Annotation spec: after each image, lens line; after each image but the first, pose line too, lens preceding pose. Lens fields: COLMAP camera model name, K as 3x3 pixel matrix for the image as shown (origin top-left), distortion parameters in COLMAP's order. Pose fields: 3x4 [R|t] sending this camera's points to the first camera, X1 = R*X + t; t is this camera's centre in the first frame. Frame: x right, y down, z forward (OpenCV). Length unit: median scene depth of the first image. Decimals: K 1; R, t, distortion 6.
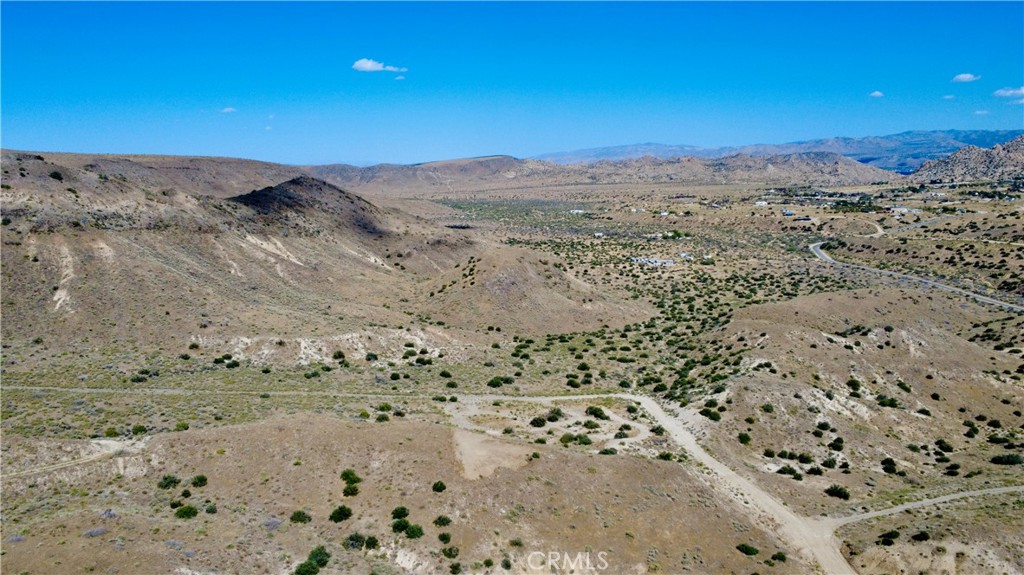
lens RADIAL K [[767.3, 0, 512.4], [0, 767.3, 287.4], [0, 0, 1]] dist [0.000249, -0.002372]
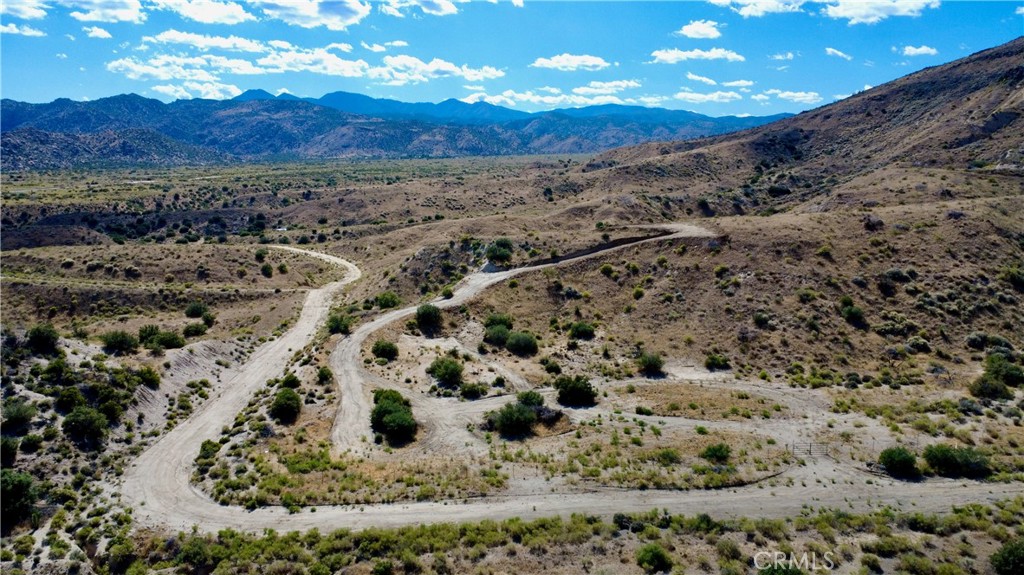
lens RADIAL K [[767.3, 0, 509.3], [0, 767.3, 288.3], [0, 0, 1]] dist [0.000249, -0.002372]
pose [[-0.994253, -0.005627, 0.106912, 0.003067], [0.029440, 0.945752, 0.323552, 0.000934], [-0.102933, 0.324840, -0.940151, 0.160701]]
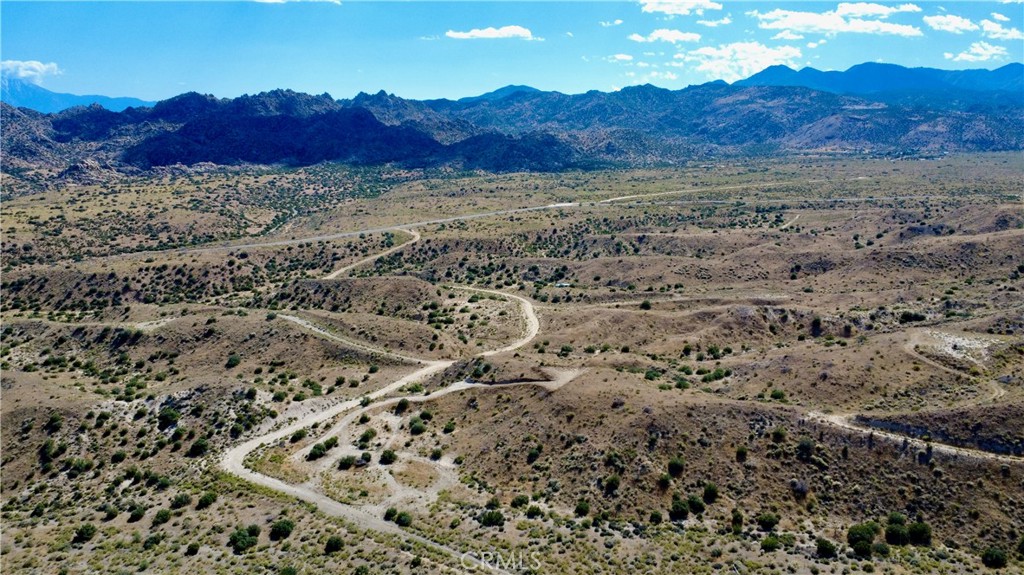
lens RADIAL K [[767.3, 0, 511.2], [0, 767.3, 289.1], [0, 0, 1]] dist [0.000249, -0.002372]
pose [[-0.730002, -0.131212, 0.670731, -0.078476], [0.116254, 0.943256, 0.311052, -0.032938], [-0.673485, 0.305043, -0.673325, 0.174214]]
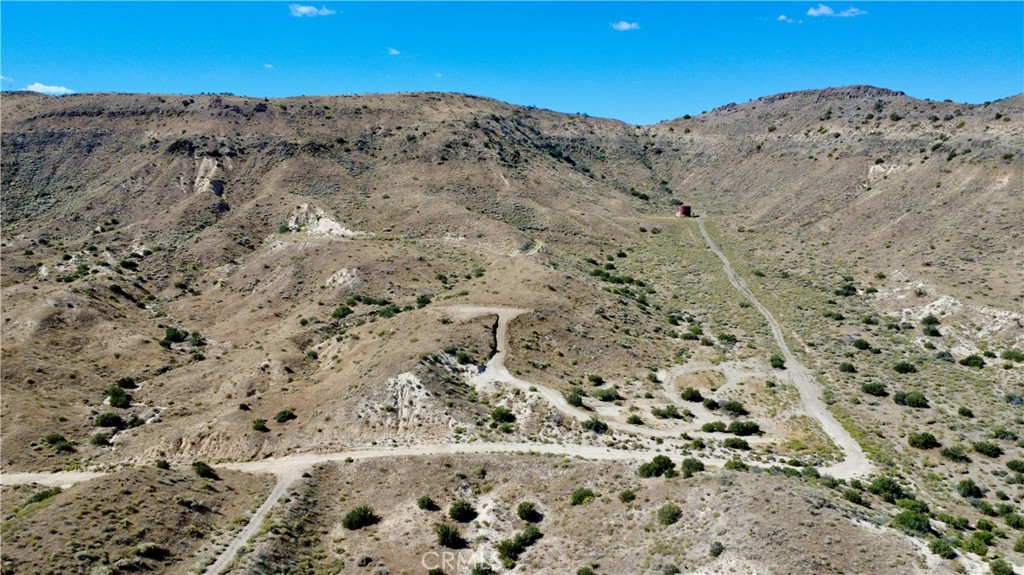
lens RADIAL K [[767.3, 0, 511.2], [0, 767.3, 284.9], [0, 0, 1]] dist [0.000249, -0.002372]
pose [[-0.257636, 0.172262, -0.950763, 0.093359], [-0.149021, 0.965123, 0.215245, -0.007658], [0.954681, 0.197139, -0.222980, 0.117471]]
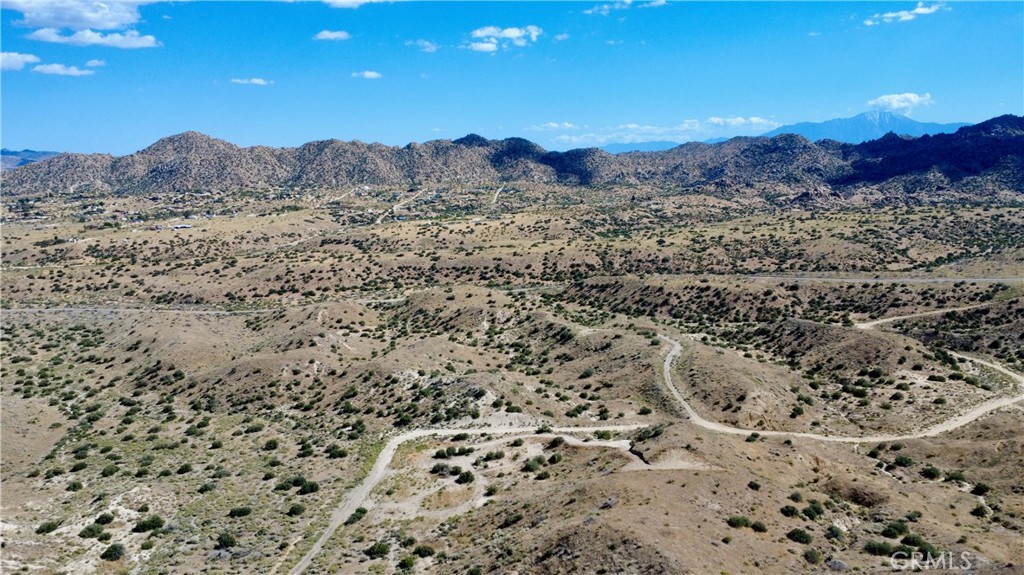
lens RADIAL K [[767.3, 0, 509.5], [0, 767.3, 286.4], [0, 0, 1]] dist [0.000249, -0.002372]
pose [[0.193046, -0.147825, 0.969990, -0.098680], [0.176295, 0.977723, 0.113918, -0.017464], [-0.965222, 0.149013, 0.214807, 0.085770]]
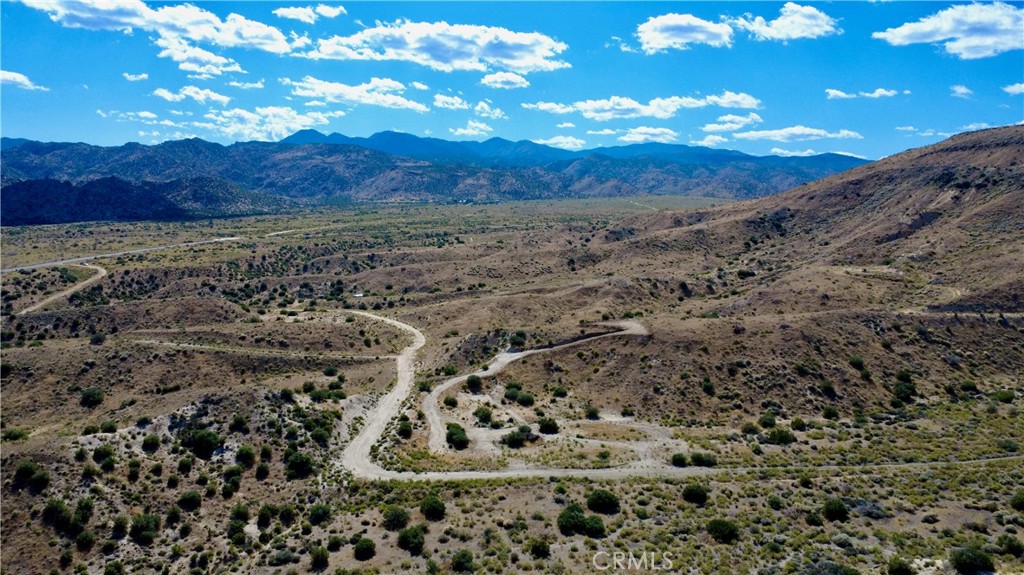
lens RADIAL K [[767.3, 0, 508.8], [0, 767.3, 282.4], [0, 0, 1]] dist [0.000249, -0.002372]
pose [[-0.986721, -0.010751, 0.162068, -0.005607], [0.033960, 0.962098, 0.270581, -0.018576], [-0.158834, 0.272492, -0.948957, 0.199893]]
